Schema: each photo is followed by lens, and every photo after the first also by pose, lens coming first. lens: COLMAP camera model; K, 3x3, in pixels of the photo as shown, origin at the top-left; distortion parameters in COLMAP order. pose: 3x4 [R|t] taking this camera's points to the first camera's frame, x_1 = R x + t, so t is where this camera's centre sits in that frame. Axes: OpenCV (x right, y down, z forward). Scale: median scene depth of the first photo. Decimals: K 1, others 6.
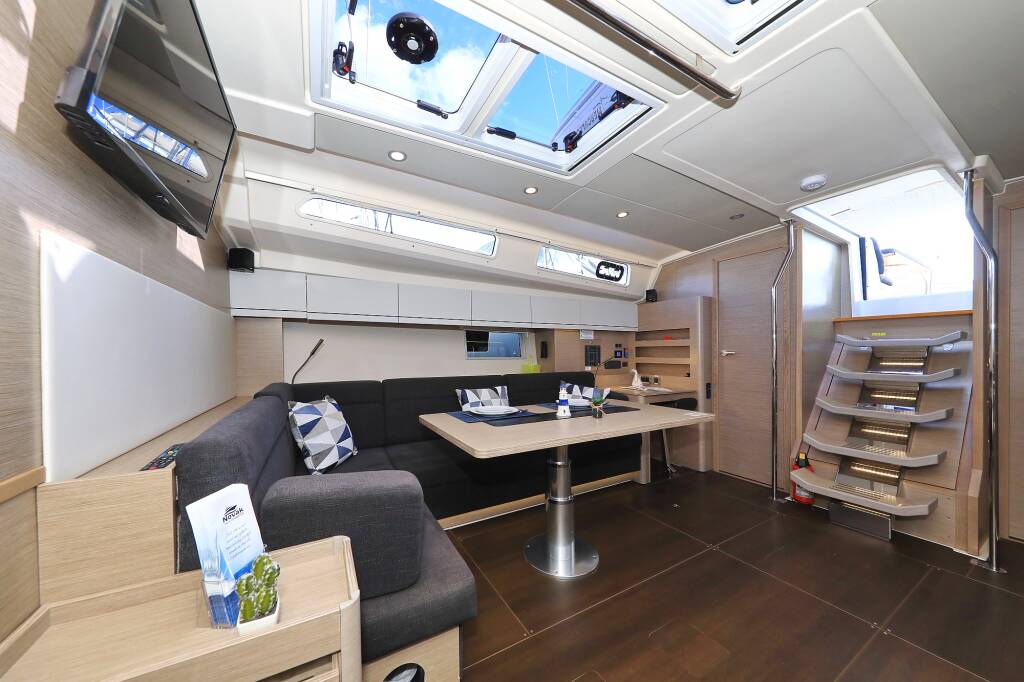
lens RADIAL K [[332.5, 0, 492.9], [0, 332.5, 349.7], [0, 0, 1]] dist [0.000743, 0.000008]
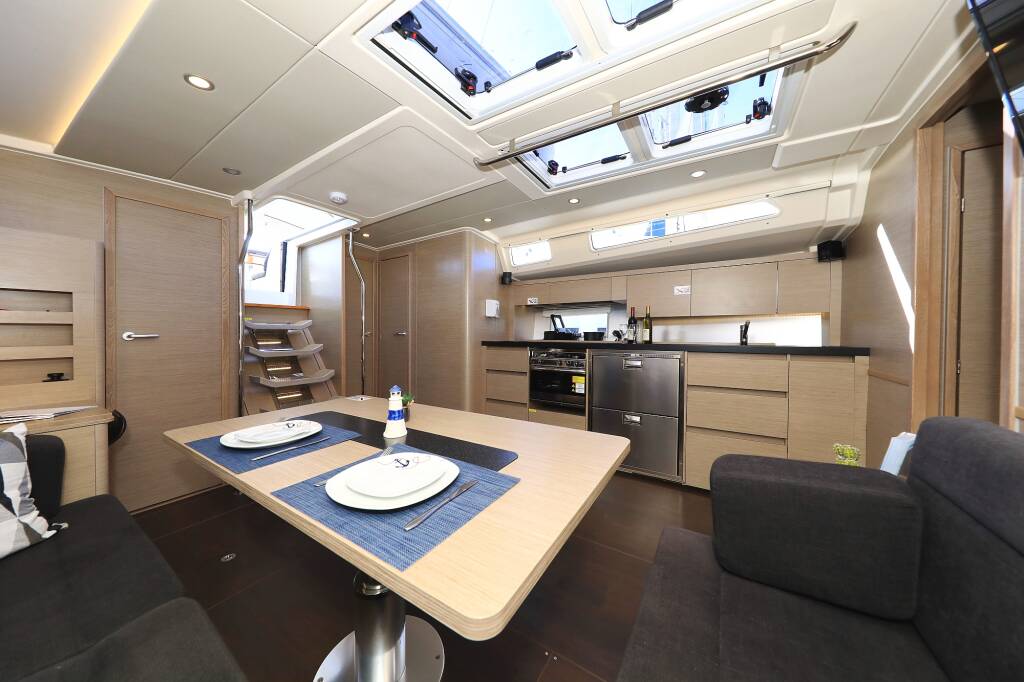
lens RADIAL K [[335.8, 0, 493.7], [0, 335.8, 335.5], [0, 0, 1]] dist [0.000878, -0.000015]
pose [[-0.470265, -0.004874, 0.882512, -0.251099], [-0.002811, 0.999988, 0.004025, 0.004508], [-0.882521, -0.000588, -0.470273, 0.633354]]
